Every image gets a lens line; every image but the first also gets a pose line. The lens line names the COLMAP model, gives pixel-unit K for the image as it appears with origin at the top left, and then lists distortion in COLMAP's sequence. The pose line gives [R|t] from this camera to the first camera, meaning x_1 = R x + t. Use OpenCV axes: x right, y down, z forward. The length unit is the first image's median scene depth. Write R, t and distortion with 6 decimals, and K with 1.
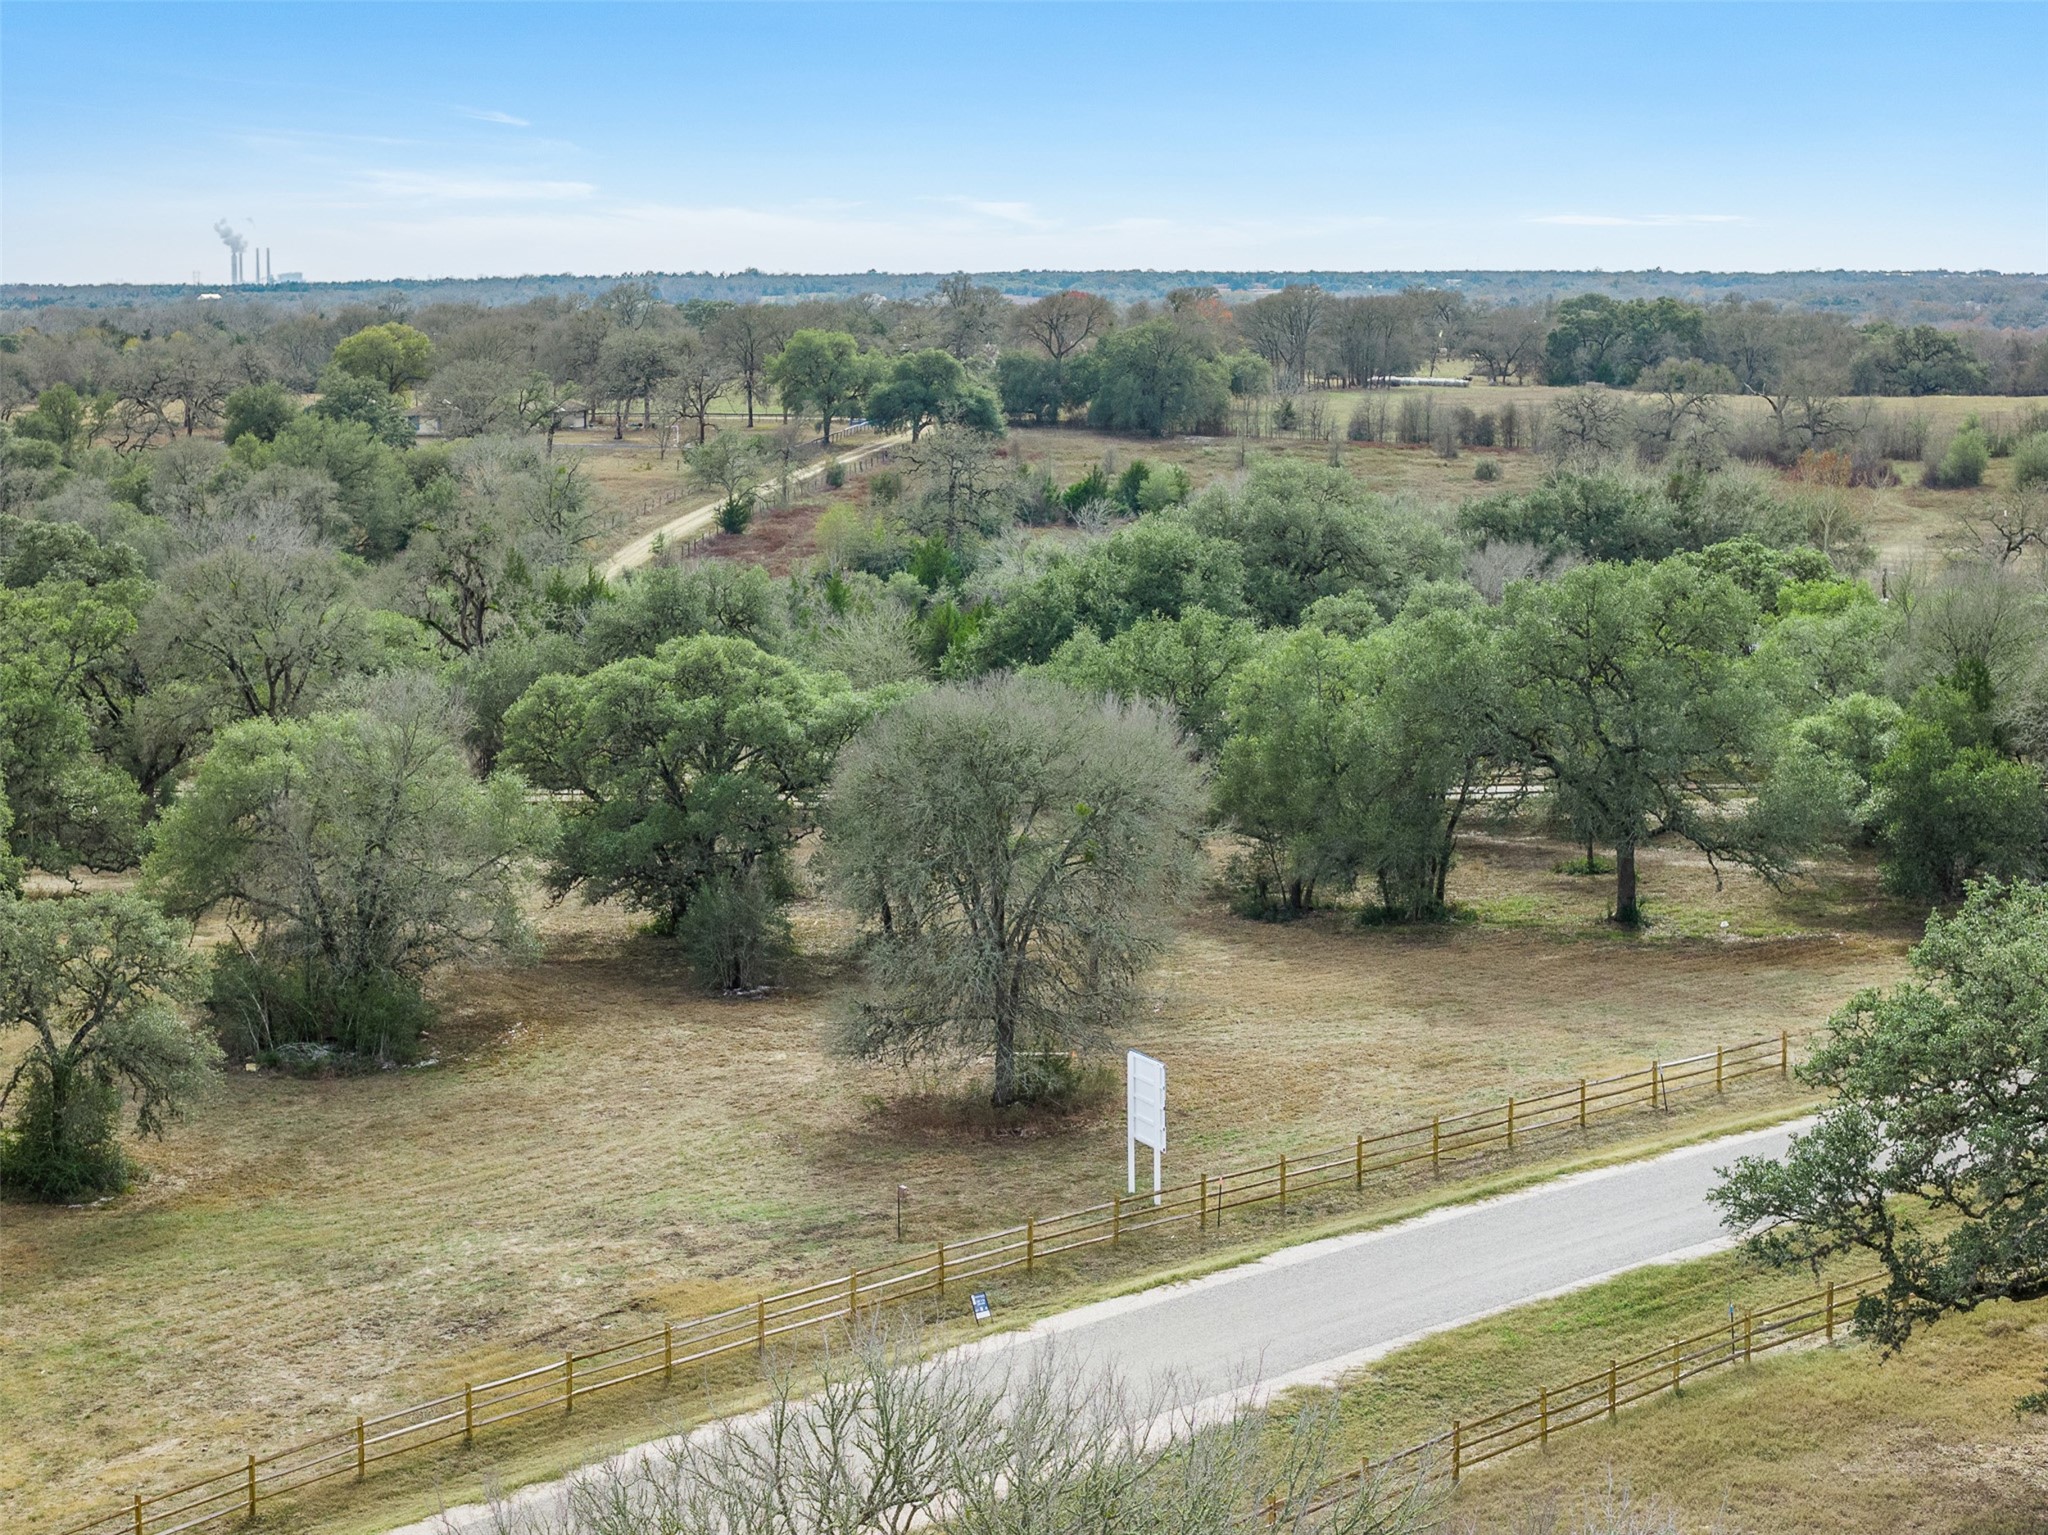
lens RADIAL K [[4121.2, 0, 1024.0], [0, 4121.2, 767.5], [0, 0, 1]] dist [-0.304739, 1.642395]
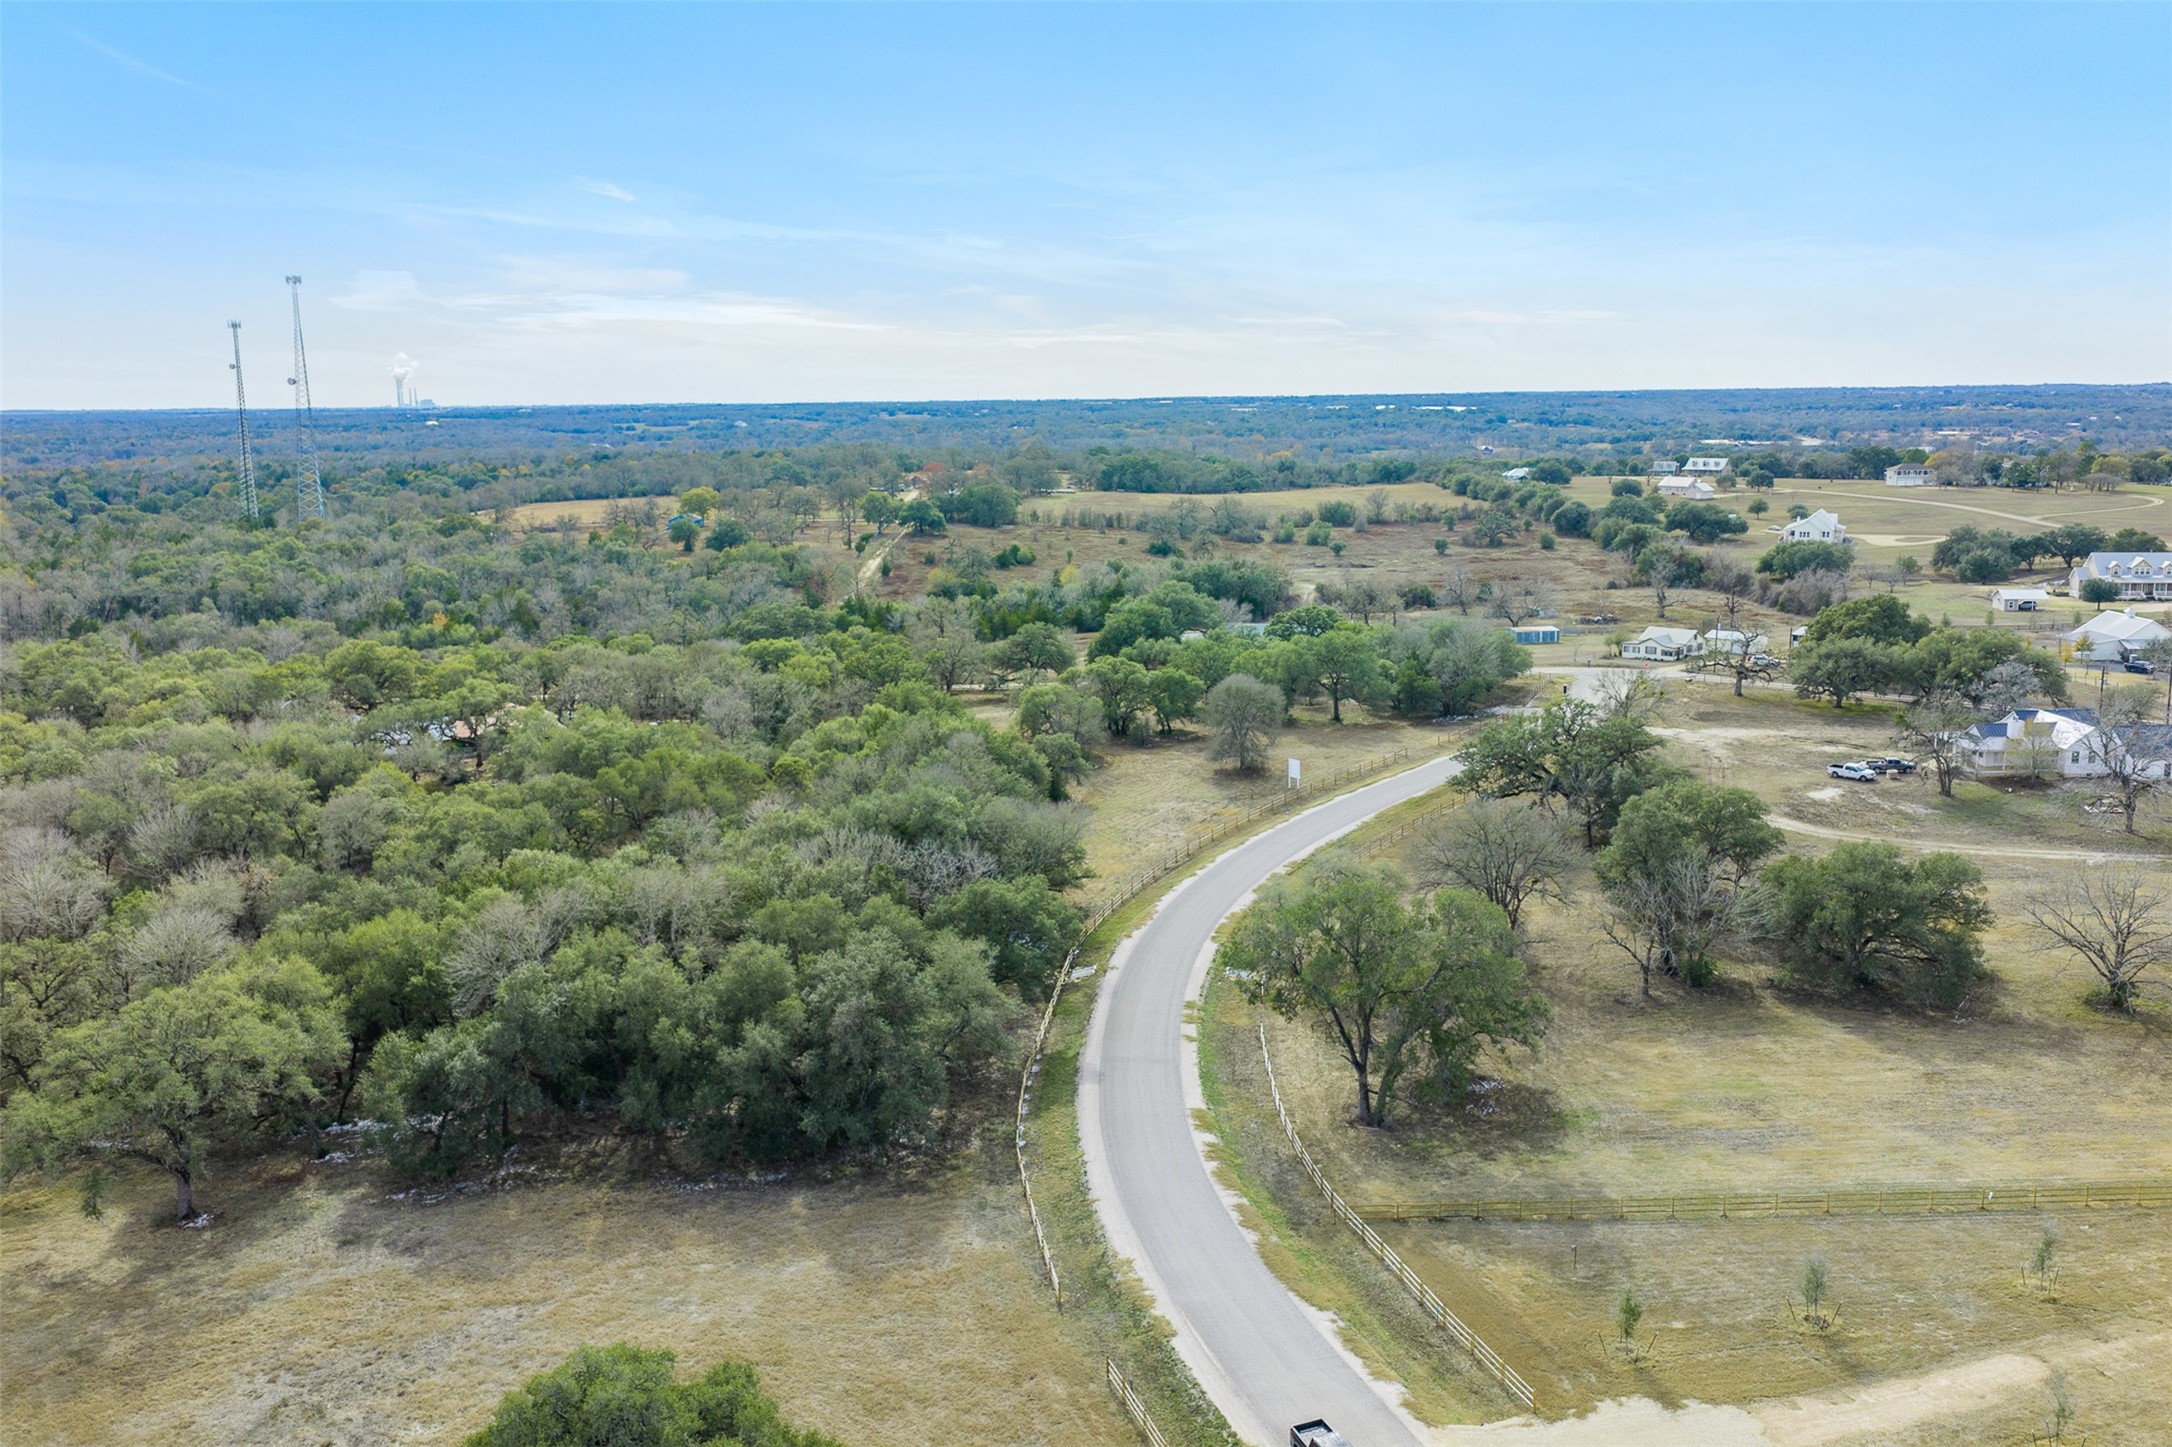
lens RADIAL K [[1798.8, 0, 1096.6], [0, 1798.8, 724.4], [0, 0, 1]] dist [0.005462, -0.004897]
pose [[0.984044, -0.037820, 0.173858, -0.408573], [0.027190, 0.997635, 0.063127, -0.078959], [-0.175834, -0.057392, 0.982745, -0.739201]]
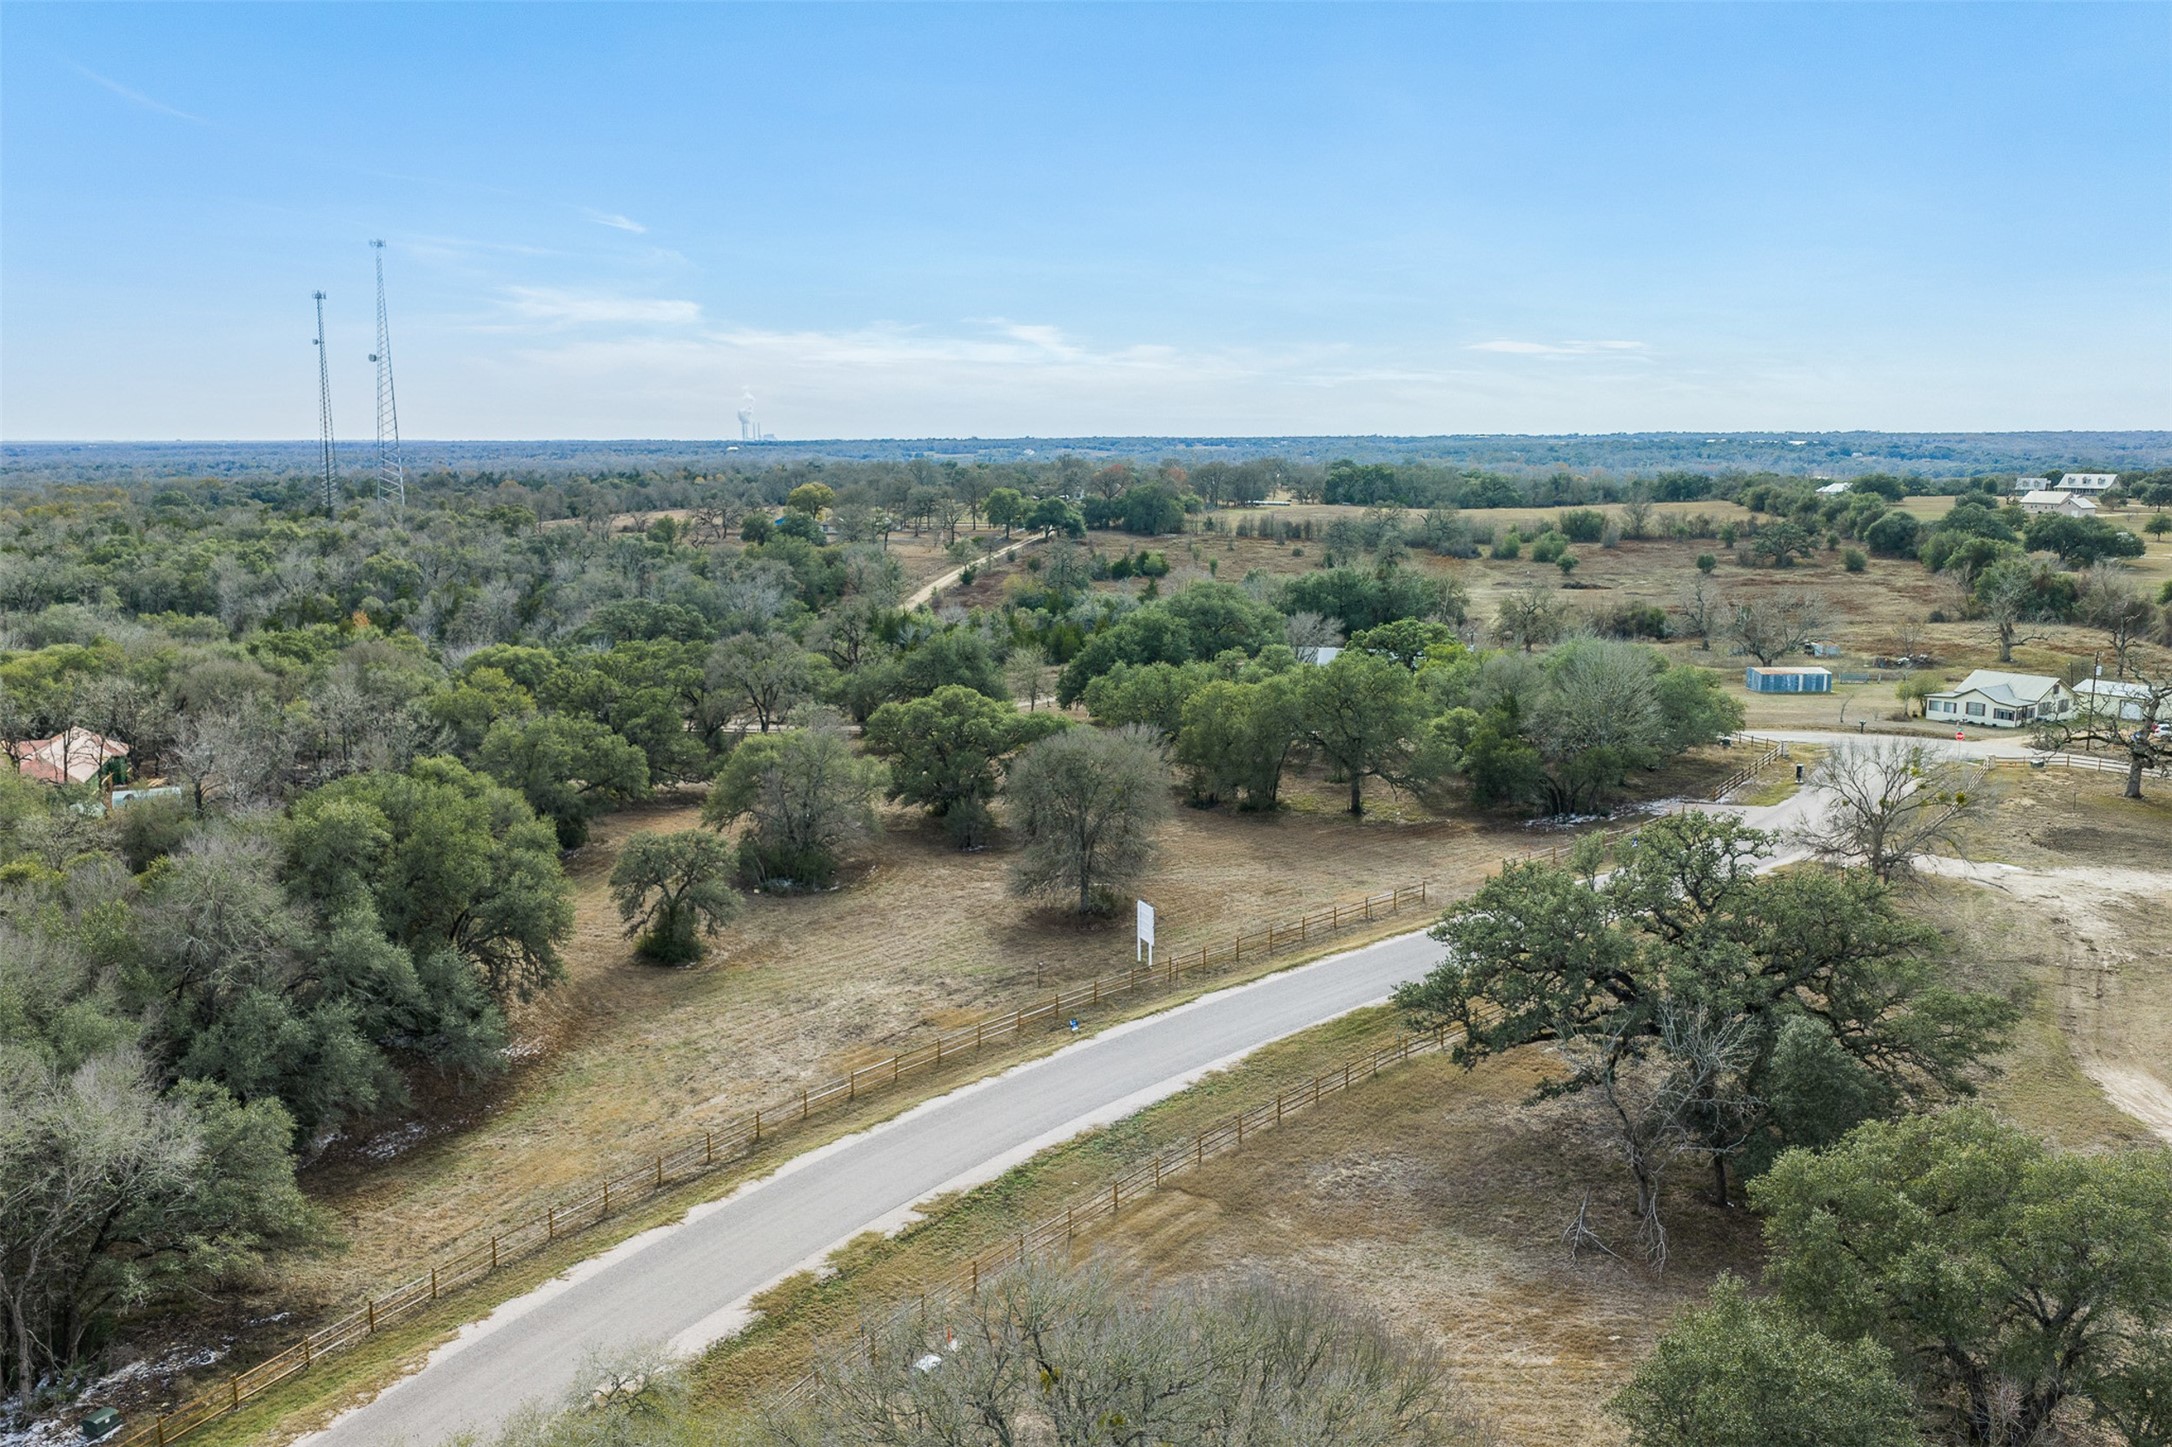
lens RADIAL K [[1798.8, 0, 1096.6], [0, 1798.8, 724.4], [0, 0, 1]] dist [0.005462, -0.004897]
pose [[0.999999, 0.000999, 0.001243, 0.000522], [-0.001048, 0.999215, 0.039593, -0.052057], [-0.001202, -0.039595, 0.999215, -0.006803]]
